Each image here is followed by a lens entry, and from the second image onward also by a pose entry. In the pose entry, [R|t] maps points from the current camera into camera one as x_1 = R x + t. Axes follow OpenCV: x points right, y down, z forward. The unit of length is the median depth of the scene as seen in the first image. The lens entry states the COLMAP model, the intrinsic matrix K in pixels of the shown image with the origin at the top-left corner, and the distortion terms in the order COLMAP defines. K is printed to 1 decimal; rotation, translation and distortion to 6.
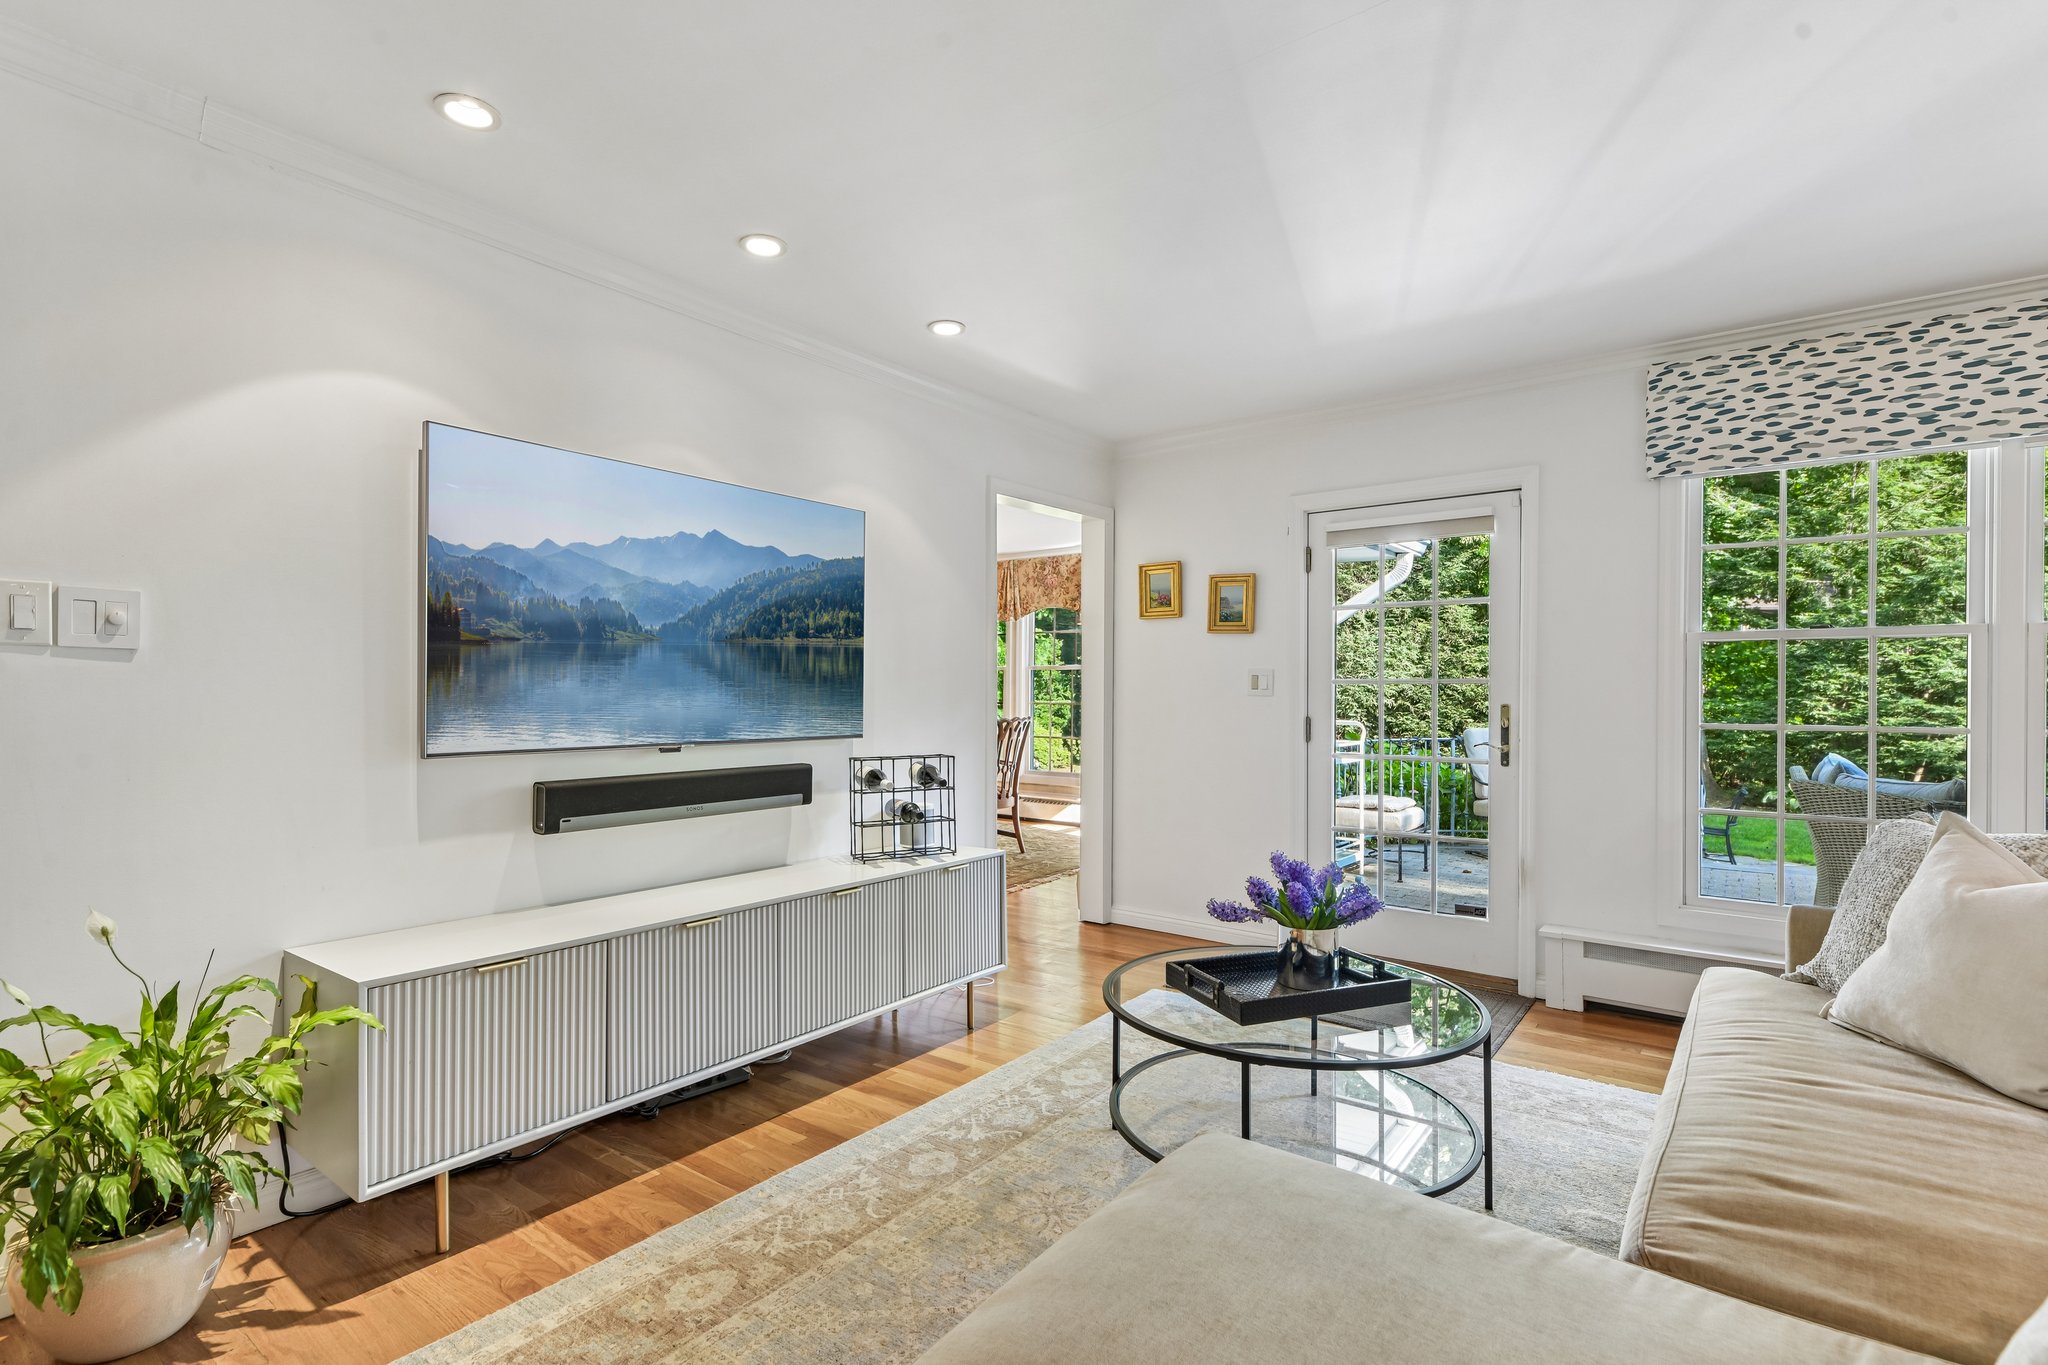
lens RADIAL K [[992.0, 0, 1017.4], [0, 992.0, 688.4], [0, 0, 1]] dist [0.014545, -0.002082]
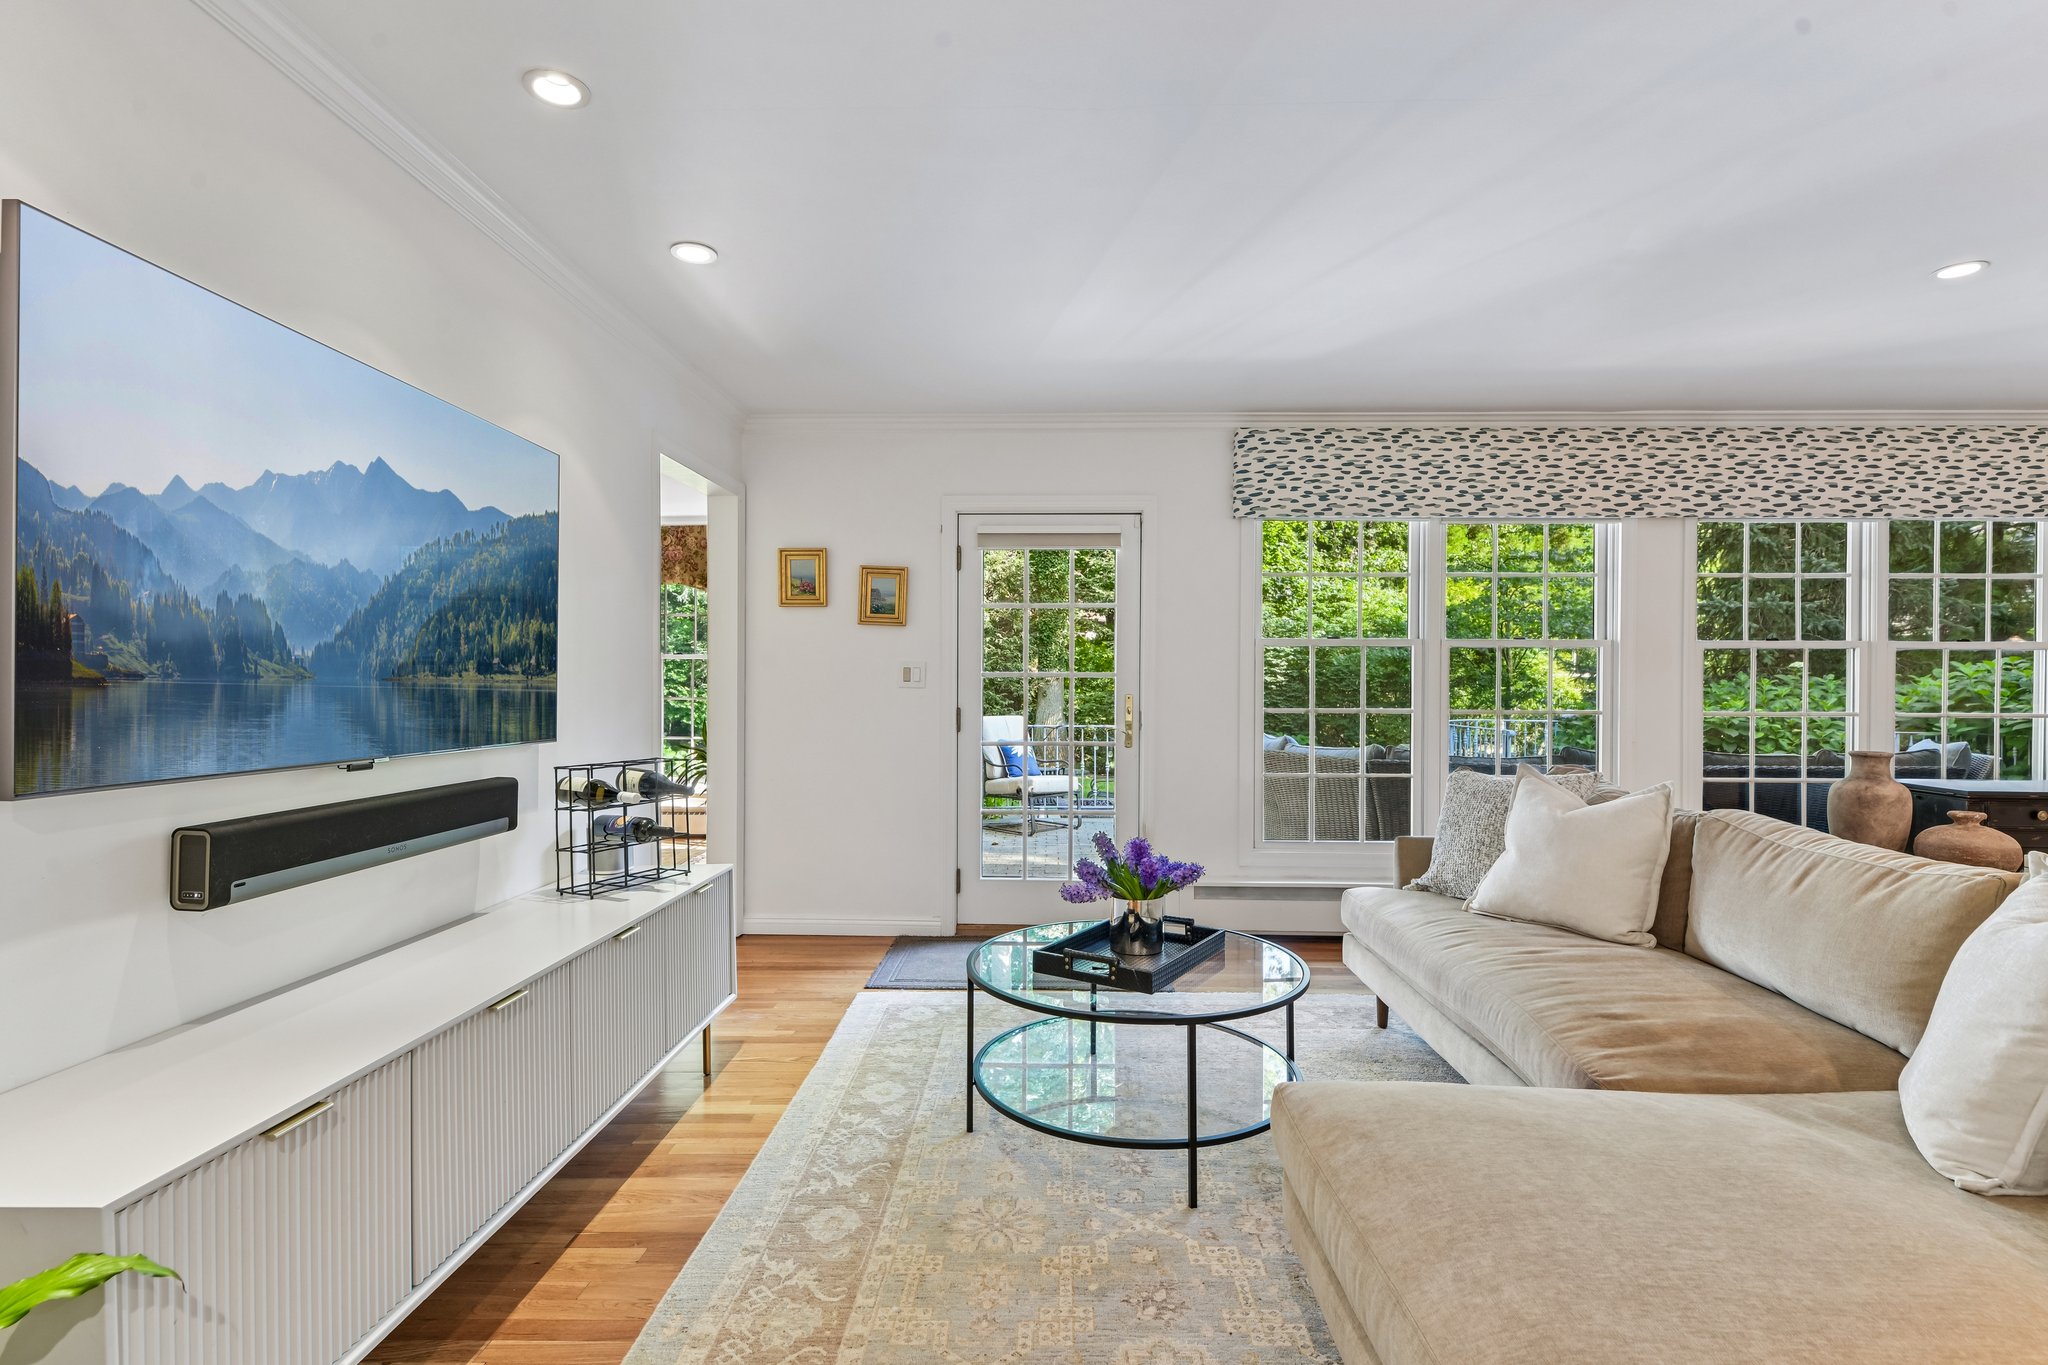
lens RADIAL K [[992.0, 0, 1023.1], [0, 992.0, 689.4], [0, 0, 1]] dist [0.014545, -0.002082]
pose [[0.798857, -0.001763, 0.601518, -0.360504], [-0.003281, 0.999968, 0.007288, 0.001326], [-0.601512, -0.007795, 0.798826, 0.155273]]
